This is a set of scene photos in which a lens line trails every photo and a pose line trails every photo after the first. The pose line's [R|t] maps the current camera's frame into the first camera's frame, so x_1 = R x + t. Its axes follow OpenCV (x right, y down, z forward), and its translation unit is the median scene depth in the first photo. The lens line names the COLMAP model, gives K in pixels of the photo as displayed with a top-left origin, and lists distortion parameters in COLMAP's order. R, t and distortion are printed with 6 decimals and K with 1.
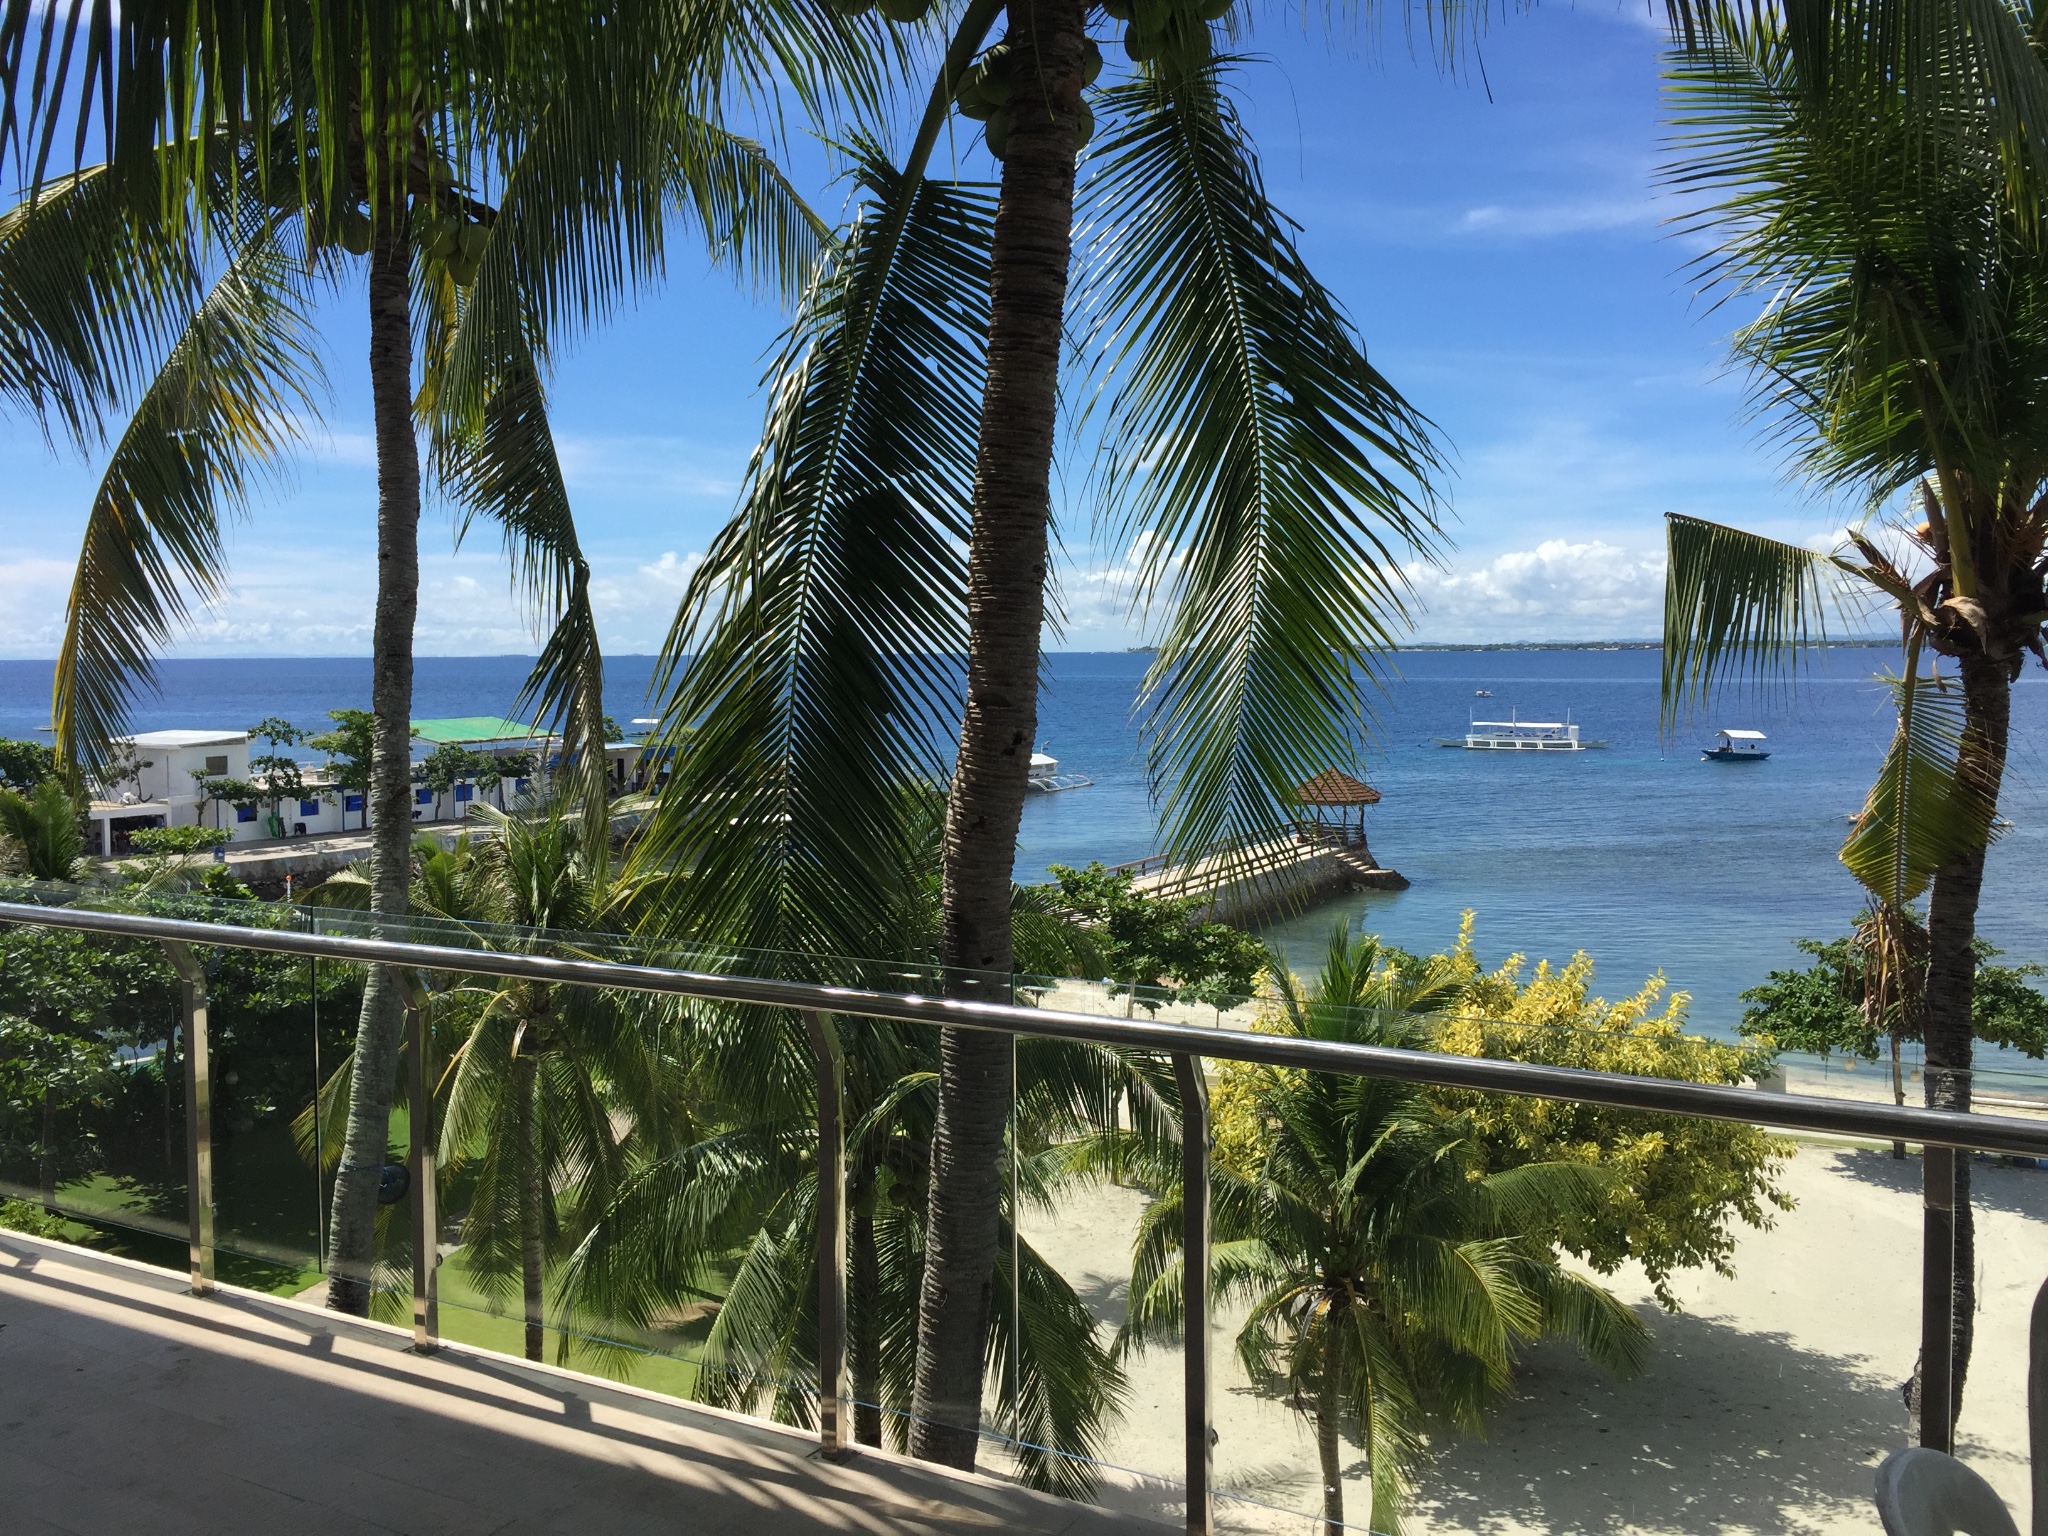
lens RADIAL K [[1770.8, 0, 1027.3], [0, 1770.8, 739.7], [0, 0, 1]] dist [0.073171, -0.109268]
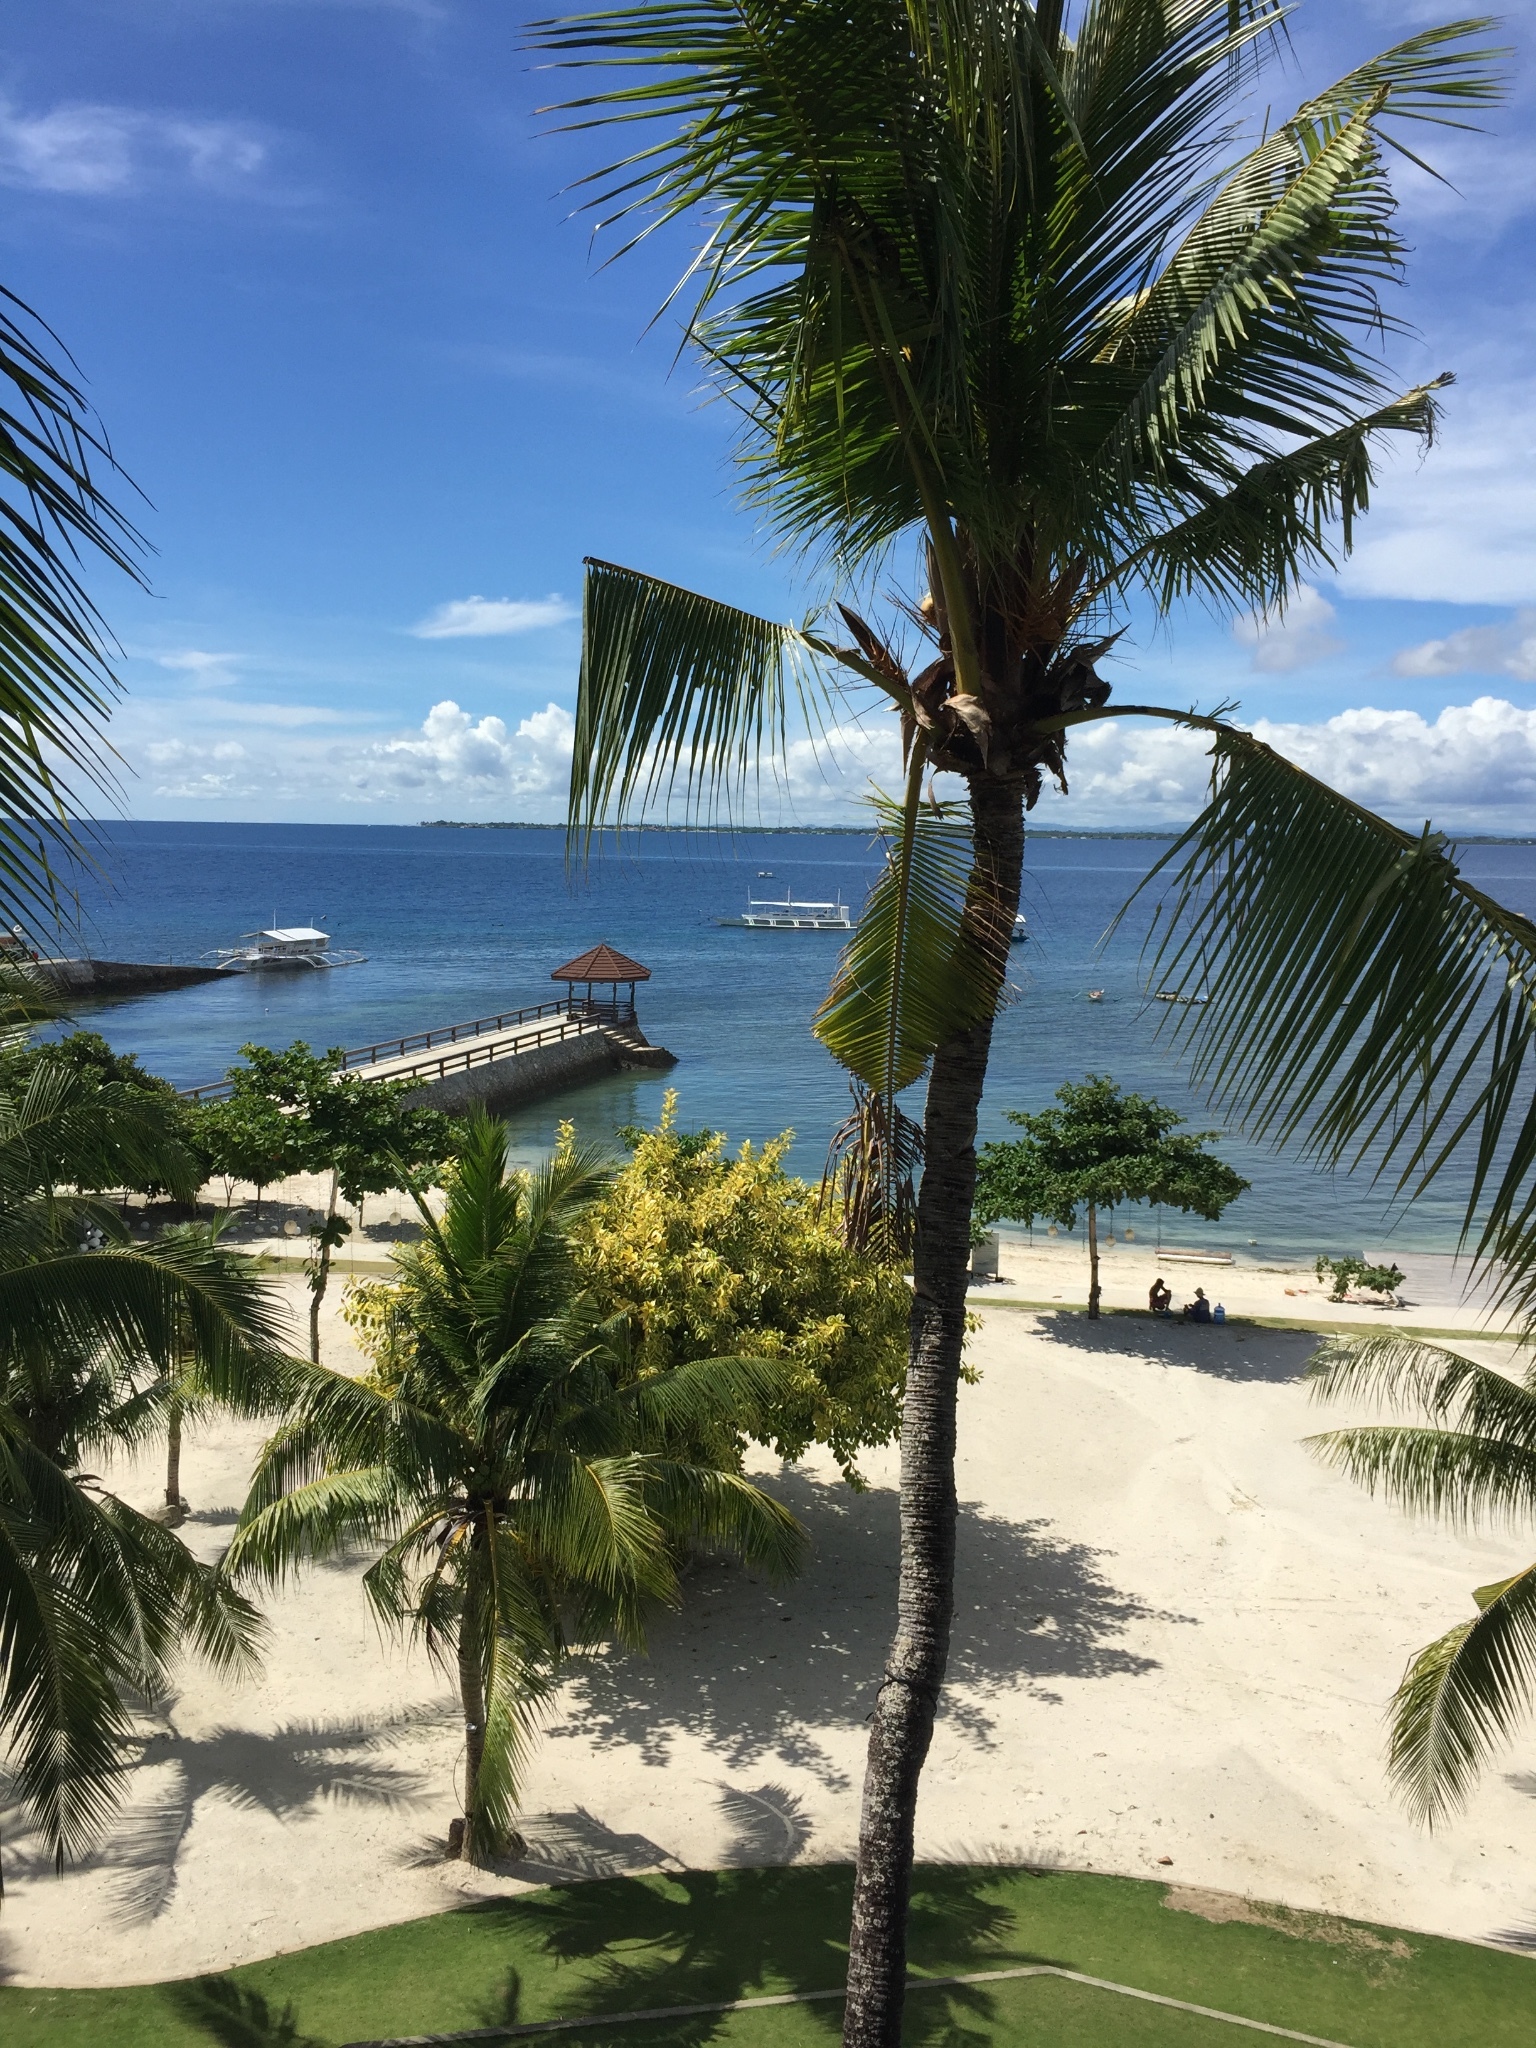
lens RADIAL K [[1770.8, 0, 768.0], [0, 1770.8, 1024.0], [0, 0, 1]] dist [0.073171, -0.109268]
pose [[0.969420, -0.004646, 0.245366, 0.081055], [-0.010060, 0.998228, 0.058645, 0.005586], [-0.245203, -0.059320, 0.967655, 0.088506]]
